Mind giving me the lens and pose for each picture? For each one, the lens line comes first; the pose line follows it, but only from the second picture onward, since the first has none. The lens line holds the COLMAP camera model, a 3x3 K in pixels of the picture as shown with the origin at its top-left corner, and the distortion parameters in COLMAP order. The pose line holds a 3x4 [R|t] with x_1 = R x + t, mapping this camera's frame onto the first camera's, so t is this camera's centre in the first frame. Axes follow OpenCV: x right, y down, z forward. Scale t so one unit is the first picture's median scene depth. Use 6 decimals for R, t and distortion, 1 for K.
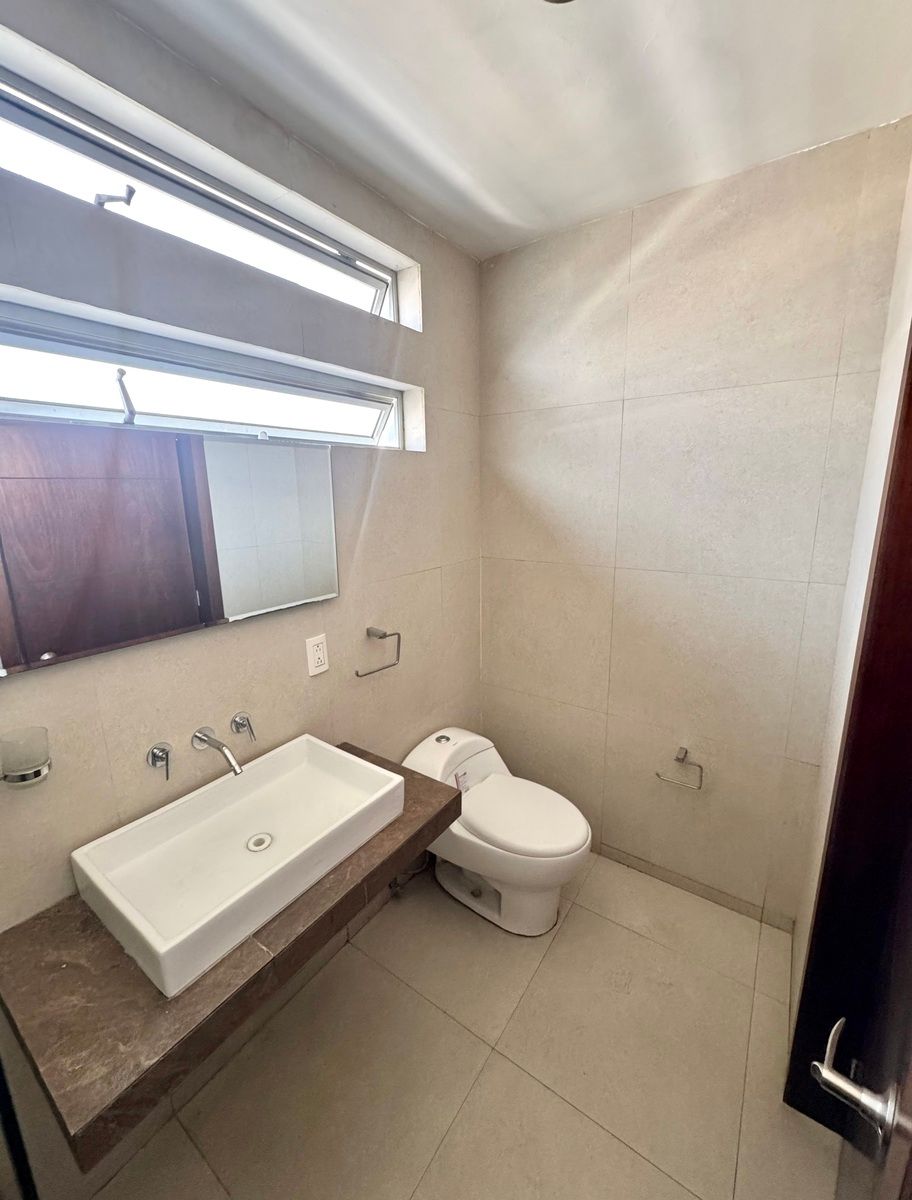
lens RADIAL K [[506.0, 0, 449.0], [0, 506.0, 597.7], [0, 0, 1]] dist [-0.002492, 0.000241]
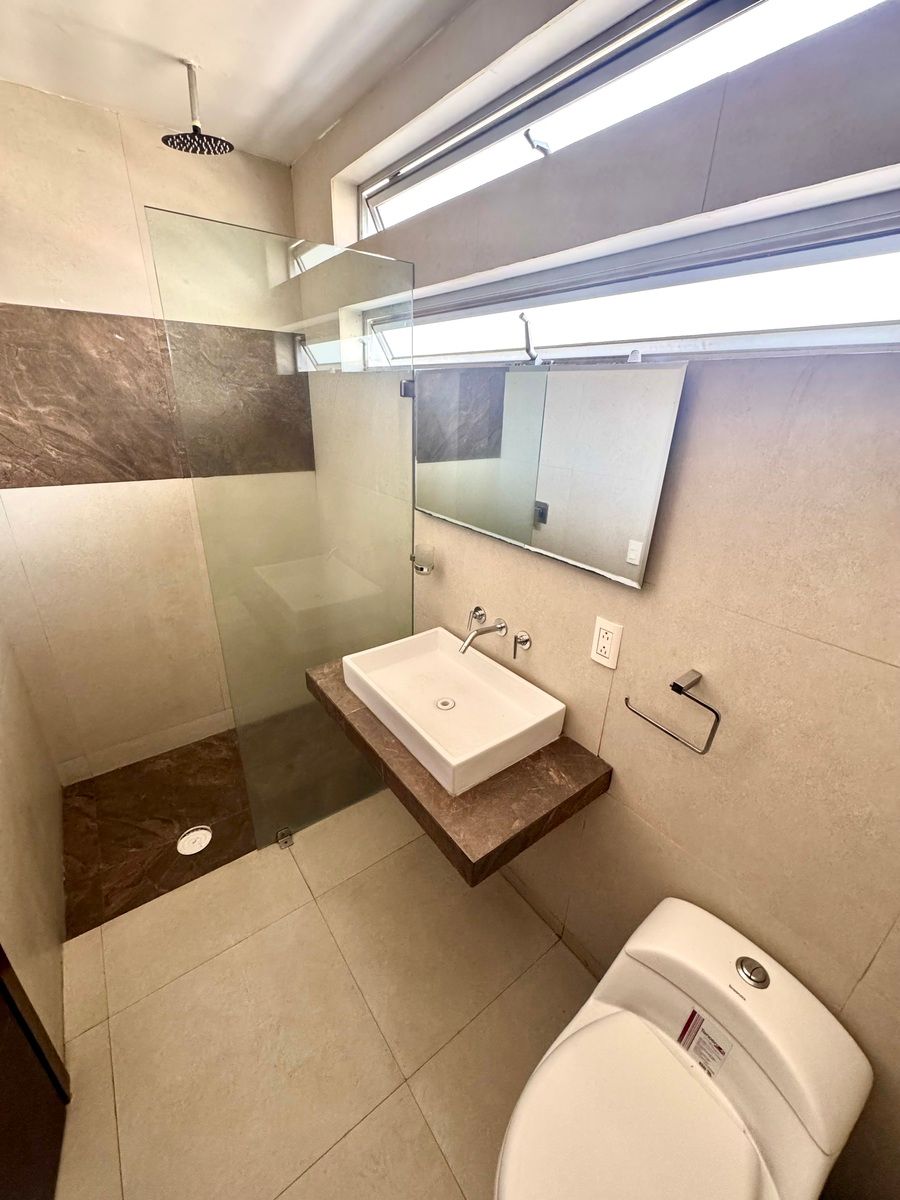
lens RADIAL K [[476.8, 0, 442.5], [0, 476.8, 601.0], [0, 0, 1]] dist [-0.001830, -0.000132]
pose [[-0.317228, 0.374791, -0.871147, 0.495518], [-0.228217, 0.861429, 0.453715, -0.247553], [0.920480, 0.342742, -0.187736, 0.949347]]
